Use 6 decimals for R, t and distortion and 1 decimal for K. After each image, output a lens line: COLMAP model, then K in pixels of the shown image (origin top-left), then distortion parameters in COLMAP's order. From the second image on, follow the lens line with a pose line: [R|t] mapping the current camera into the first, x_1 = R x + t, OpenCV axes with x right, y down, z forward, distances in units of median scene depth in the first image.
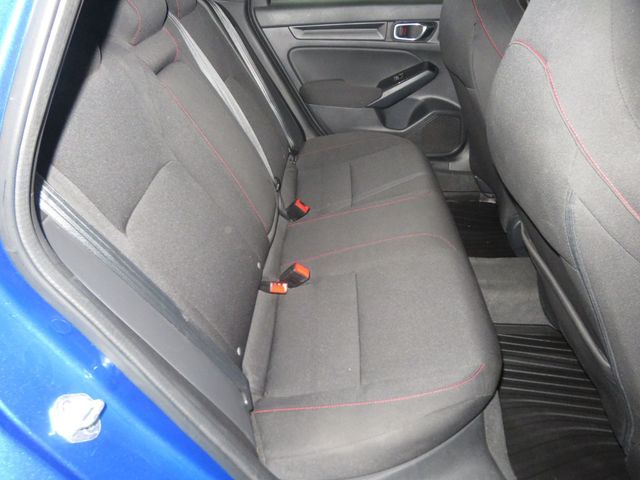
lens RADIAL K [[464.9, 0, 320.0], [0, 464.9, 240.0], [0, 0, 1]] dist [-0.000183, 0.006203]
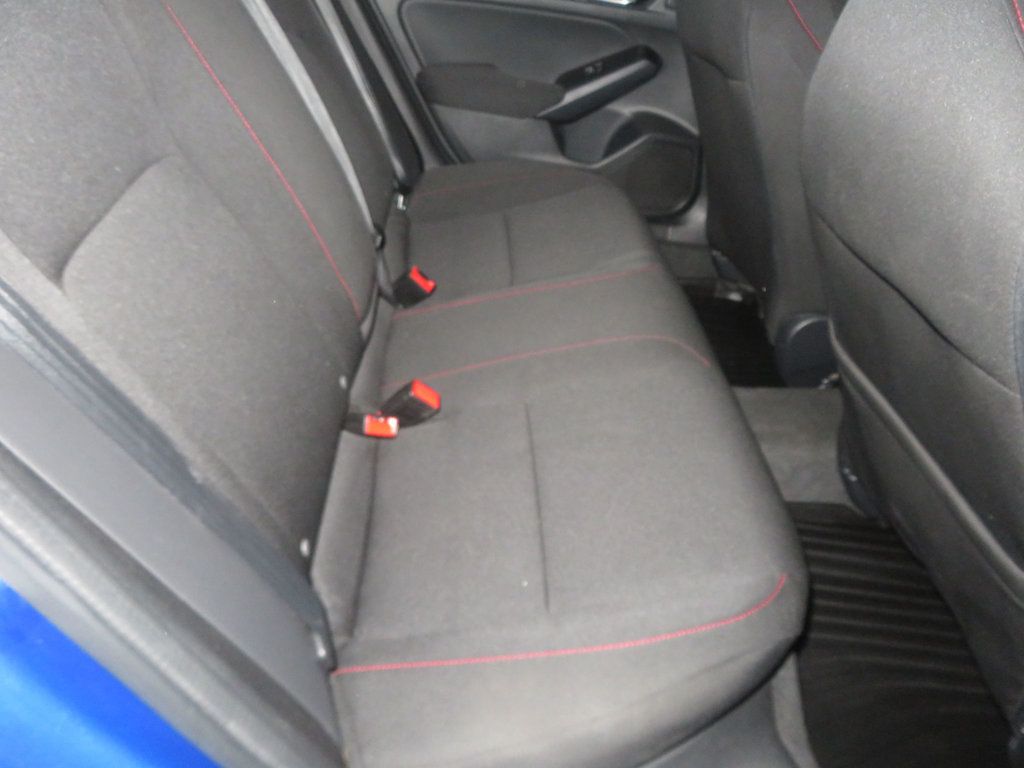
lens RADIAL K [[743.9, 0, 512.0], [0, 743.9, 384.0], [0, 0, 1]] dist [-0.000183, 0.006203]
pose [[0.991185, 0.035025, 0.127774, -0.050092], [-0.037848, 0.999089, 0.019738, 0.032944], [-0.126966, -0.024400, 0.991607, 0.151156]]
